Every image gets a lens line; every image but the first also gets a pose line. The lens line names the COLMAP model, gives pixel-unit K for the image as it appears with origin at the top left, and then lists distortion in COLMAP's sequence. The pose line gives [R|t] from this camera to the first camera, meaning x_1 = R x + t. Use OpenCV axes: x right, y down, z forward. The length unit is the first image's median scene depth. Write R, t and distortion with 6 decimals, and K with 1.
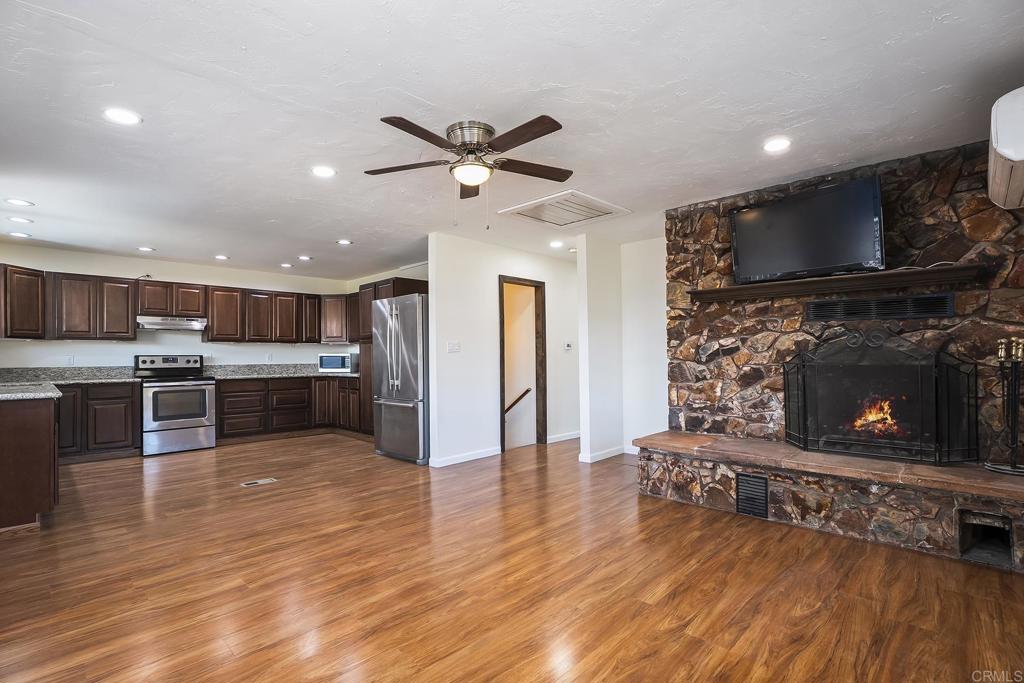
lens RADIAL K [[483.8, 0, 512.0], [0, 483.8, 341.5], [0, 0, 1]] dist [-0.034847, 0.000376]
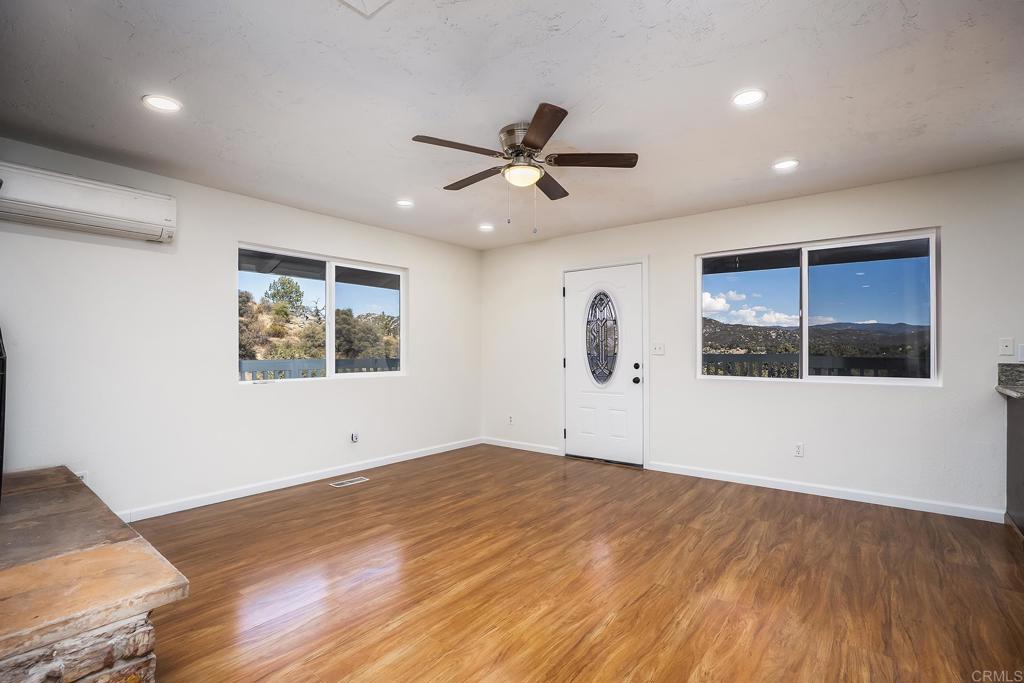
lens RADIAL K [[474.6, 0, 512.0], [0, 474.6, 341.5], [0, 0, 1]] dist [-0.046705, -0.000006]
pose [[-0.994935, 0.007699, -0.100230, 0.028140], [0.012534, 0.998783, -0.047697, 0.033749], [0.099741, -0.048712, -0.993820, 1.383220]]
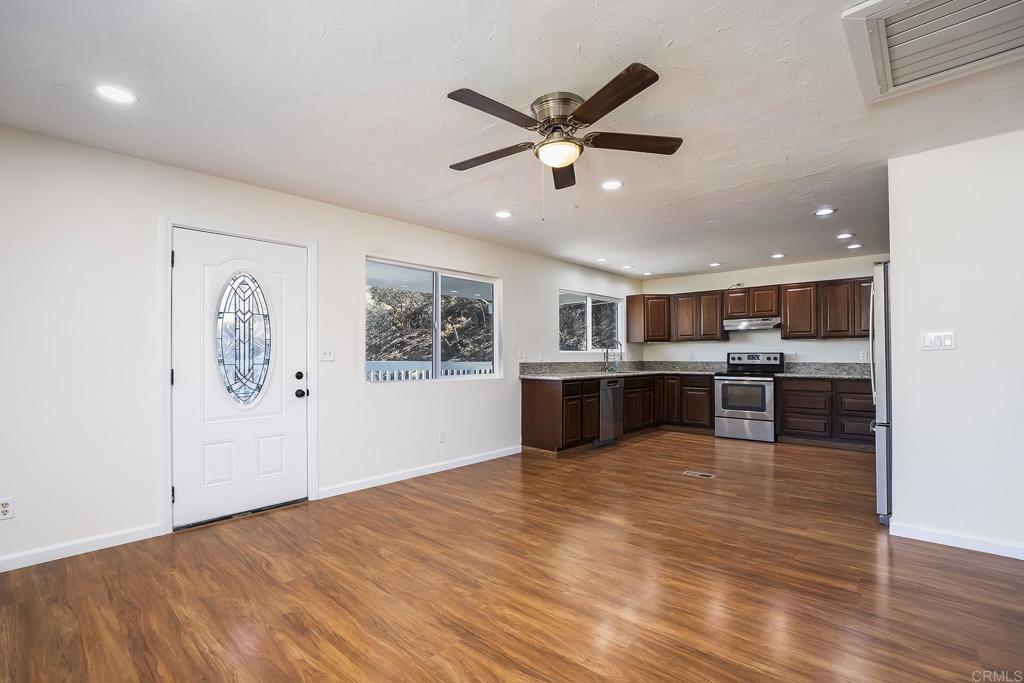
lens RADIAL K [[463.3, 0, 507.9], [0, 463.3, 346.3], [0, 0, 1]] dist [-0.039122, 0.000204]
pose [[0.023112, -0.009303, -0.999690, 0.527942], [0.033322, 0.999408, -0.008530, 0.006055], [0.999177, -0.033115, 0.023408, 0.620066]]
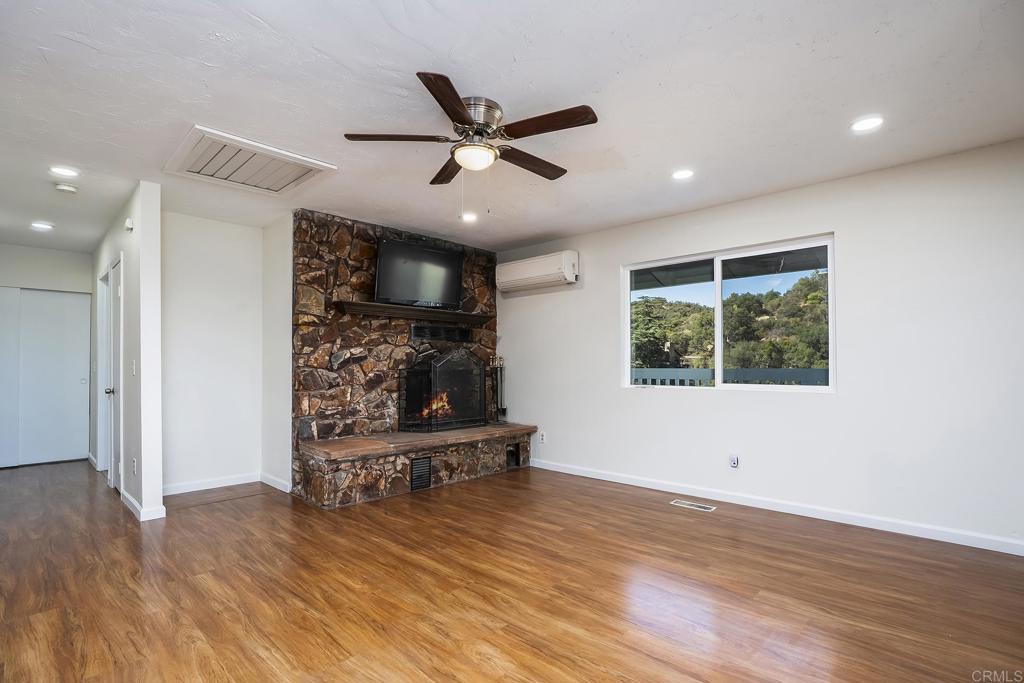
lens RADIAL K [[491.9, 0, 514.5], [0, 491.9, 345.0], [0, 0, 1]] dist [-0.035036, 0.000677]
pose [[-0.011007, 0.047539, 0.998809, -0.694419], [-0.027530, 0.998476, -0.047826, 0.031171], [-0.999560, -0.028024, -0.009682, 0.653943]]
